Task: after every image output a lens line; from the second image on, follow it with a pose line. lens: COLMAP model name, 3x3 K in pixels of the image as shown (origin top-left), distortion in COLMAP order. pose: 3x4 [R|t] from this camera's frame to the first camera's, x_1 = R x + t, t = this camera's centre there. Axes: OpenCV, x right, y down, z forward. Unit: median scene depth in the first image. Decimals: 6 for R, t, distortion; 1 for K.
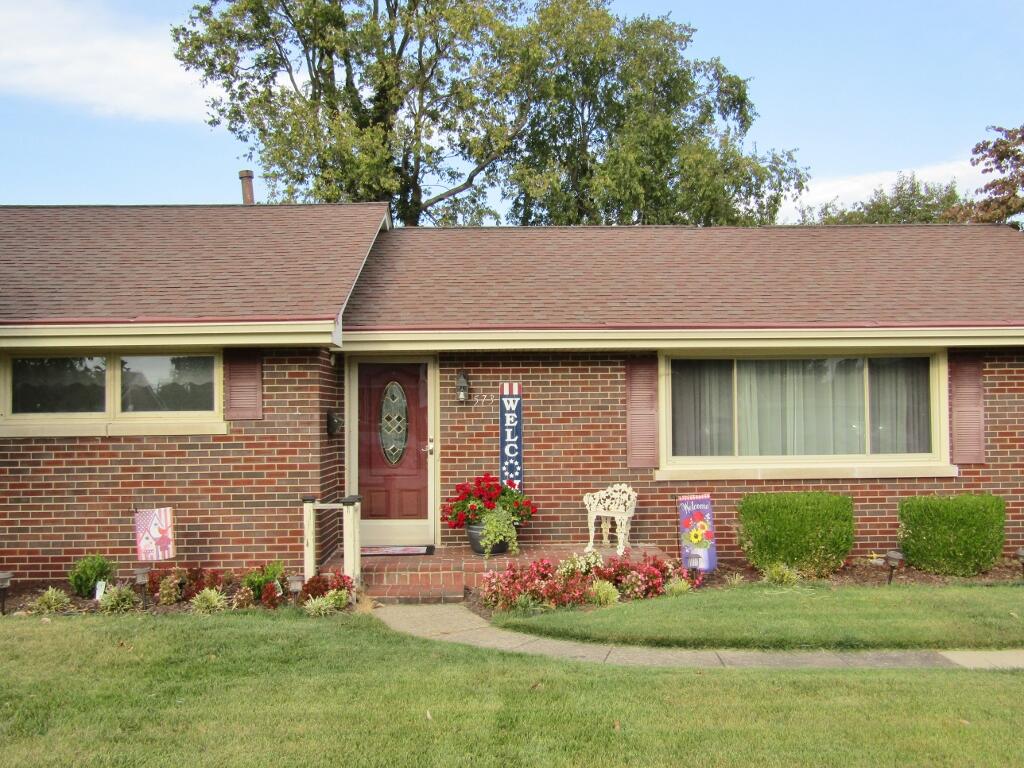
lens RADIAL K [[999.6, 0, 512.0], [0, 999.6, 384.0], [0, 0, 1]] dist [-0.011295, 0.003539]
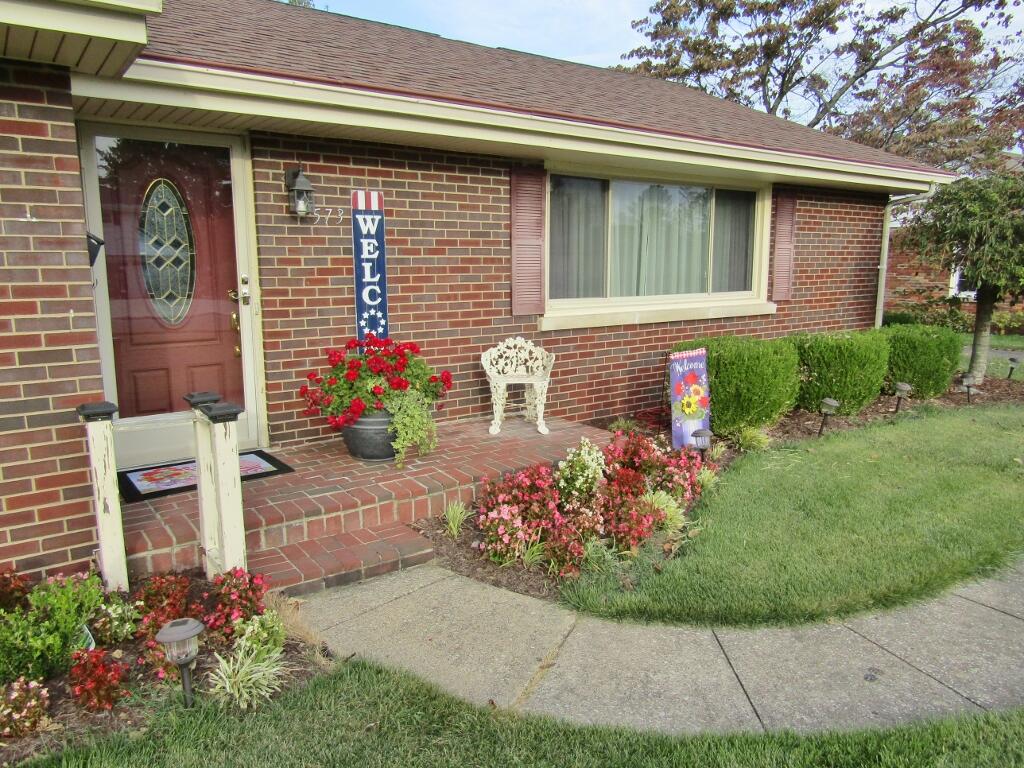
lens RADIAL K [[732.1, 0, 509.0], [0, 732.1, 385.1], [0, 0, 1]] dist [-0.002458, -0.002126]
pose [[0.823312, -0.086686, 0.560930, -0.203419], [-0.021270, 0.982862, 0.183111, 0.033719], [-0.567190, -0.162689, 0.807359, 0.543277]]
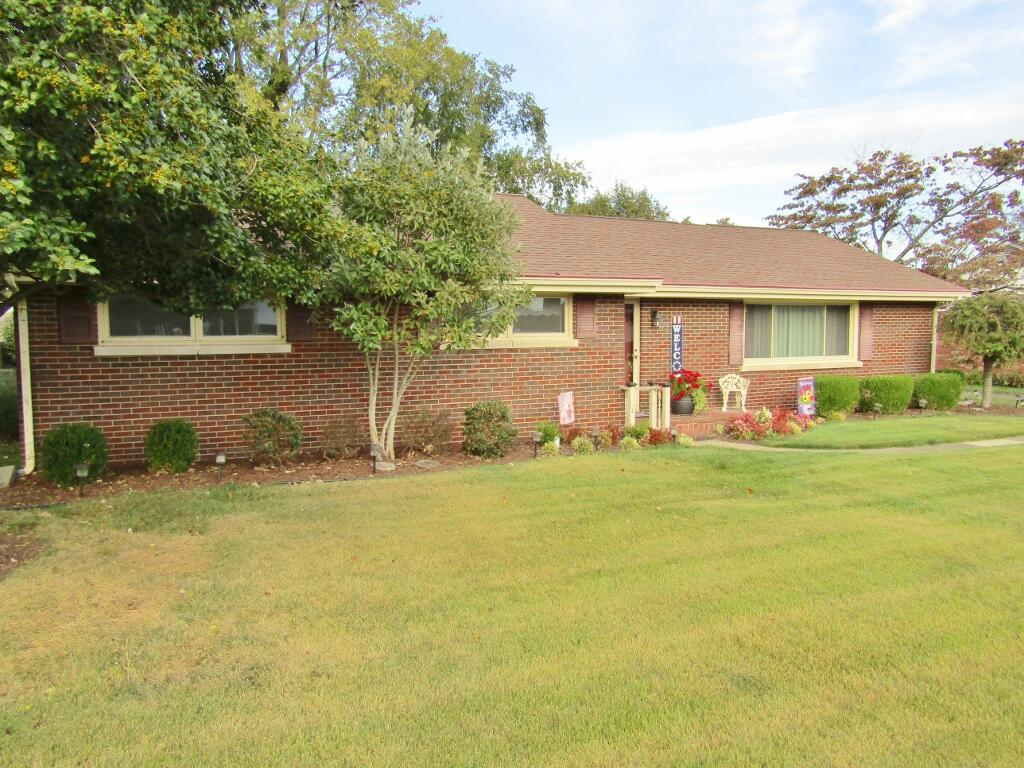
lens RADIAL K [[732.1, 0, 509.0], [0, 732.1, 385.1], [0, 0, 1]] dist [-0.002458, -0.002126]
pose [[0.920446, -0.025505, 0.390036, -0.761889], [-0.013273, 0.995254, 0.096406, -0.001306], [-0.390644, -0.093913, 0.915739, -0.051659]]
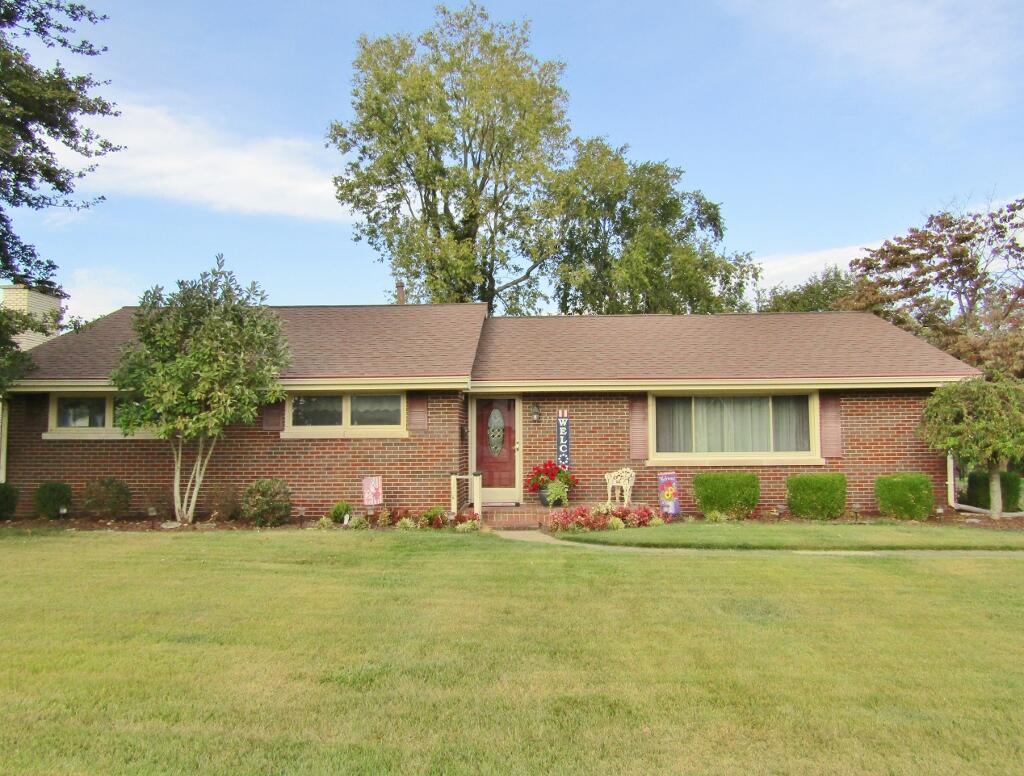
lens RADIAL K [[745.3, 0, 505.7], [0, 745.3, 389.9], [0, 0, 1]] dist [-0.006354, -0.001494]
pose [[0.998016, -0.000327, -0.062962, -0.019223], [-0.001611, 0.999526, -0.030731, 0.004035], [0.062942, 0.030771, 0.997543, -0.313041]]
